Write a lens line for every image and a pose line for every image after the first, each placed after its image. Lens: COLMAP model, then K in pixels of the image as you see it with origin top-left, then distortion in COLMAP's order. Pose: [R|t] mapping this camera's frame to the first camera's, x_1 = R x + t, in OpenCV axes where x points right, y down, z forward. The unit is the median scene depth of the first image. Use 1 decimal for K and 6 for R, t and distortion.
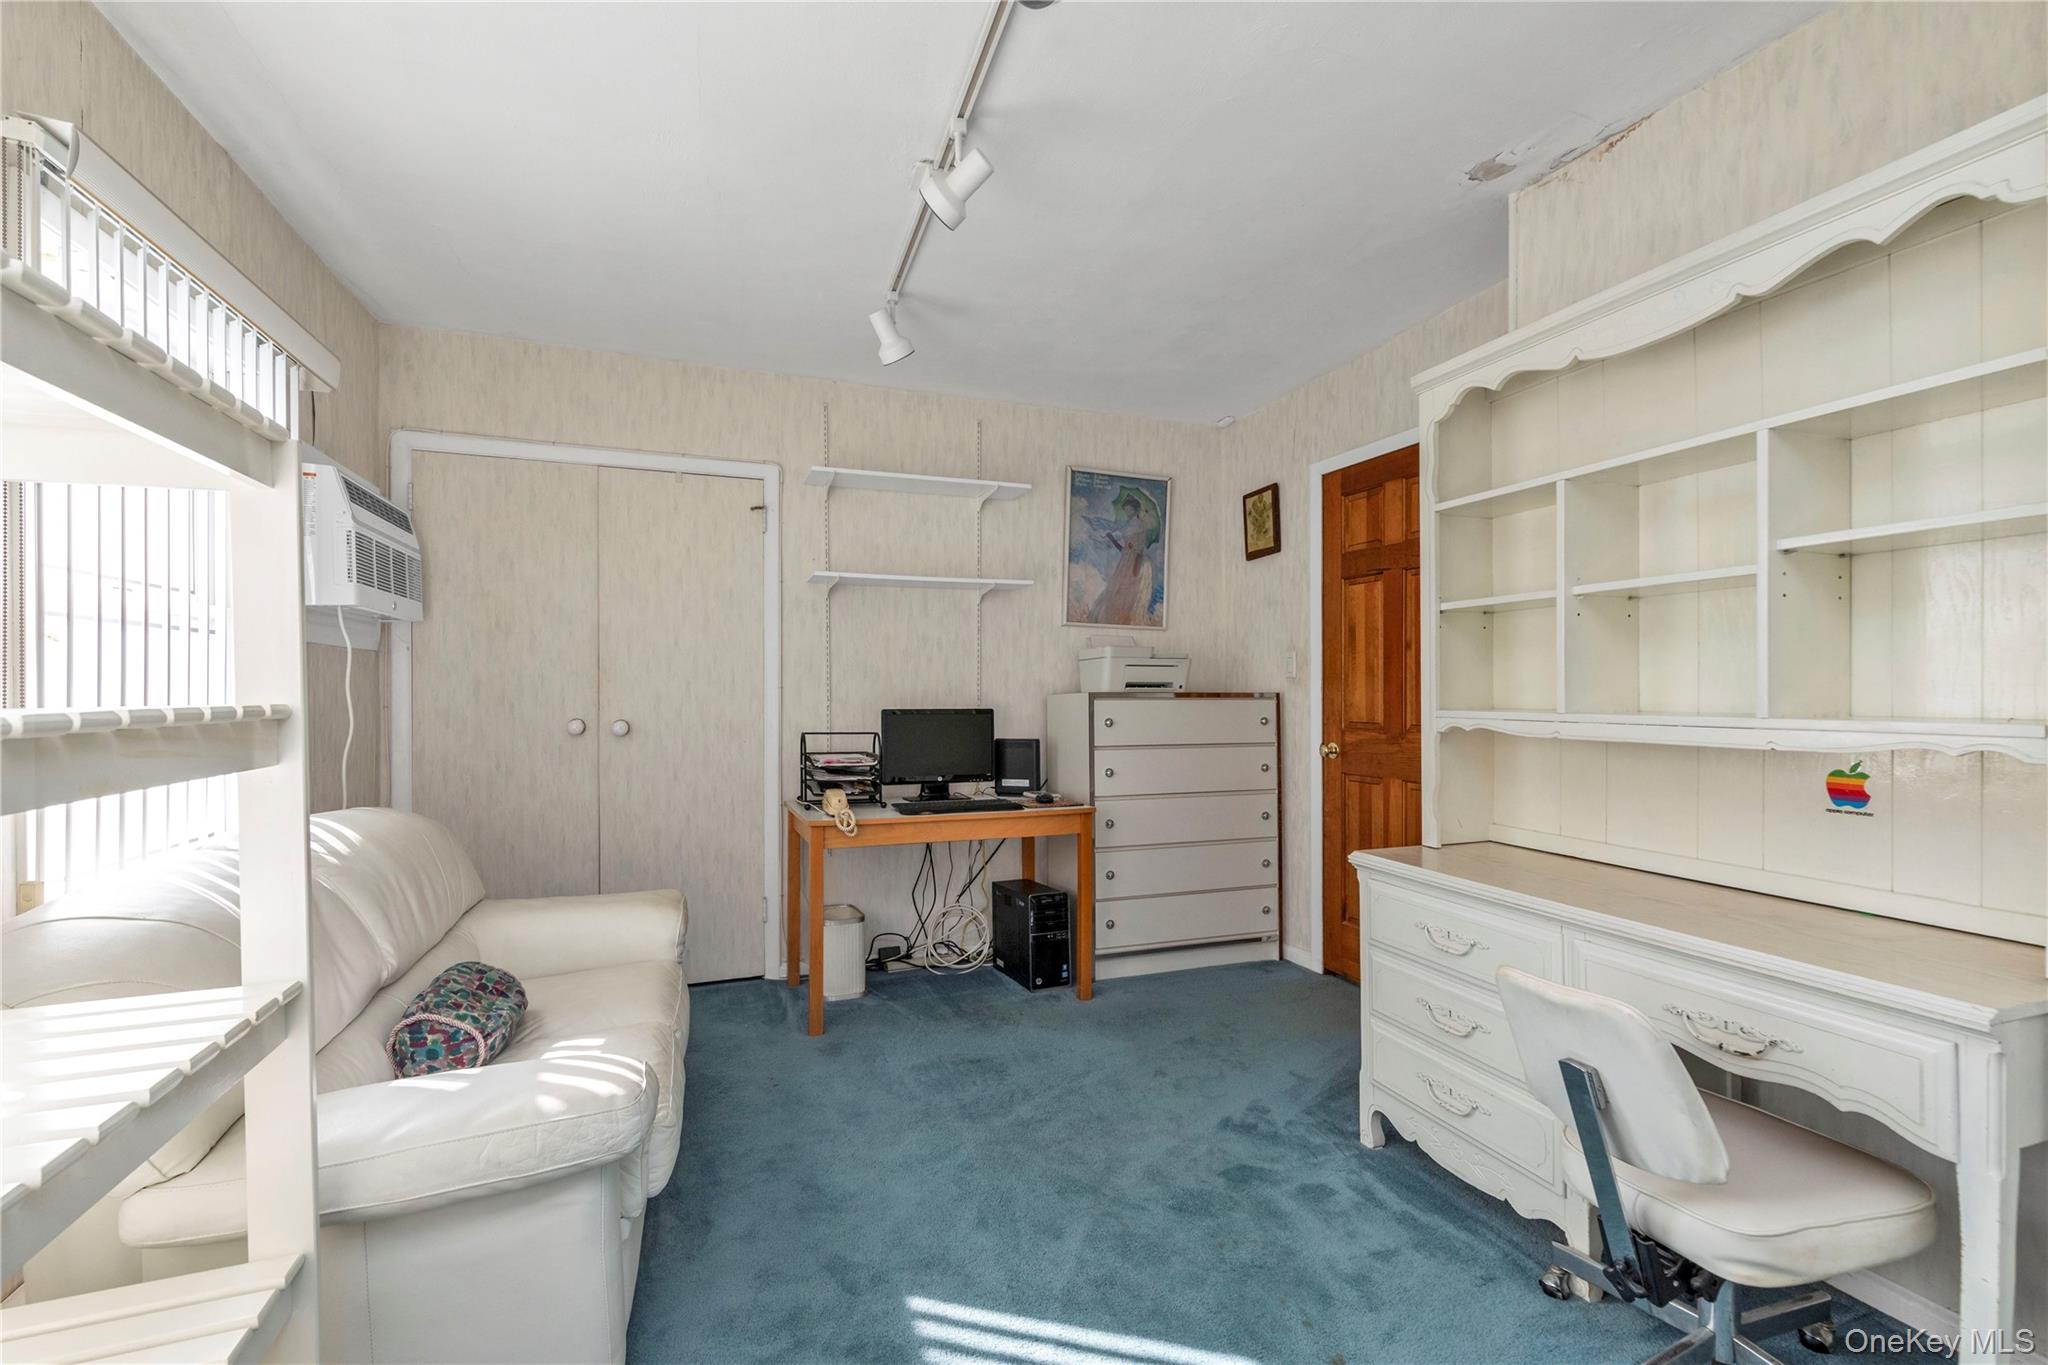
lens RADIAL K [[896.6, 0, 1027.5], [0, 896.6, 688.5], [0, 0, 1]] dist [0.001244, -0.001016]
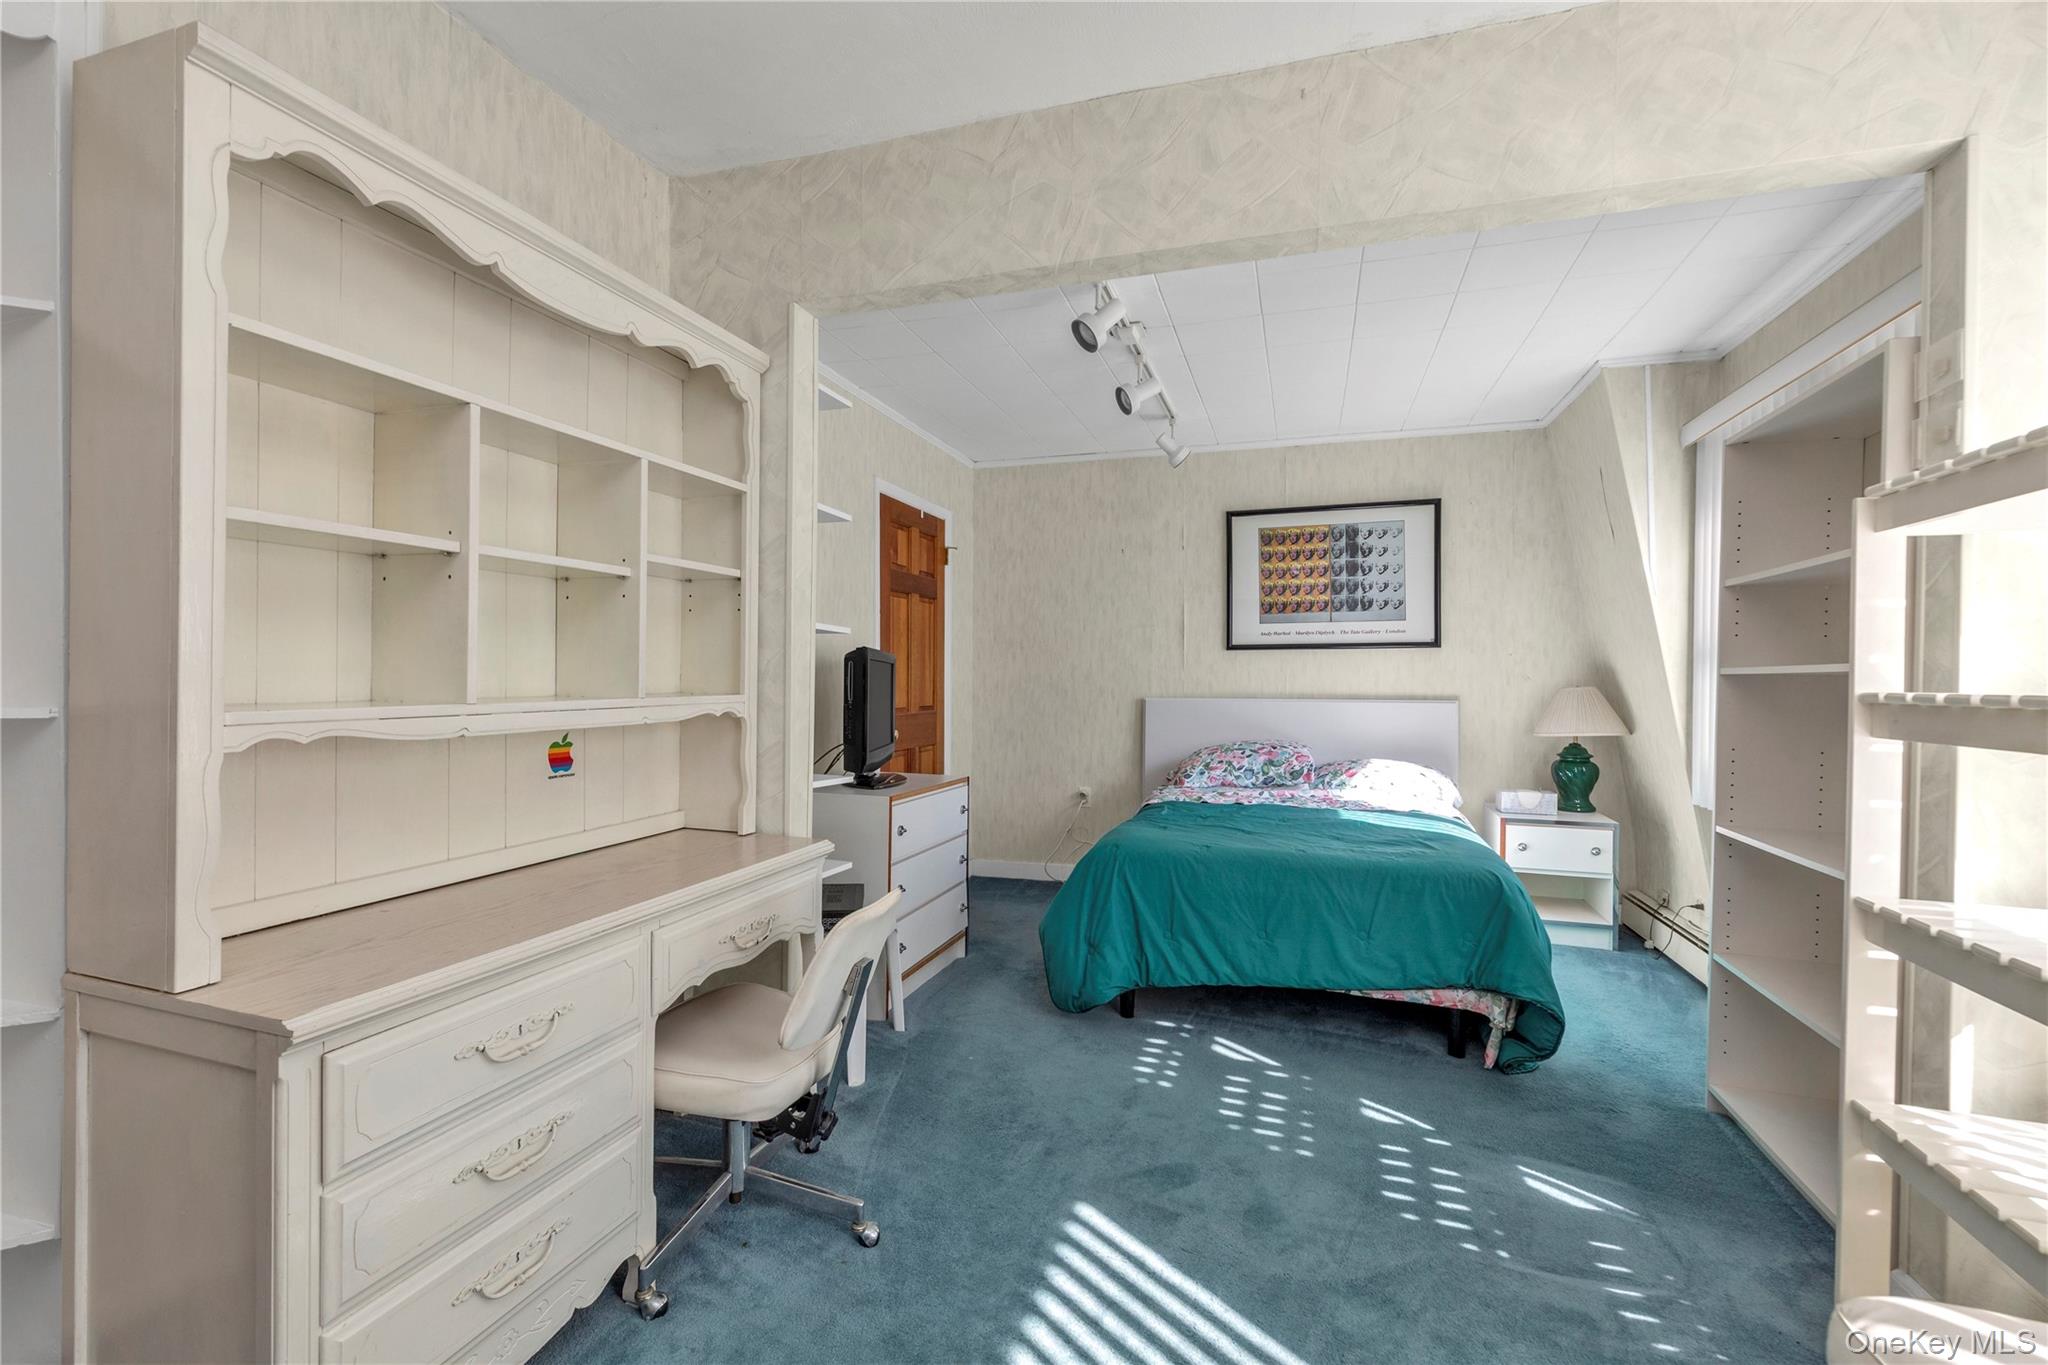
lens RADIAL K [[896.6, 0, 1020.0], [0, 896.6, 681.5], [0, 0, 1]] dist [0.001244, -0.001016]
pose [[-0.785213, -0.006714, 0.619189, -0.311304], [-0.007121, 0.999973, 0.001813, 0.004589], [-0.619185, -0.002986, -0.785240, 1.564188]]
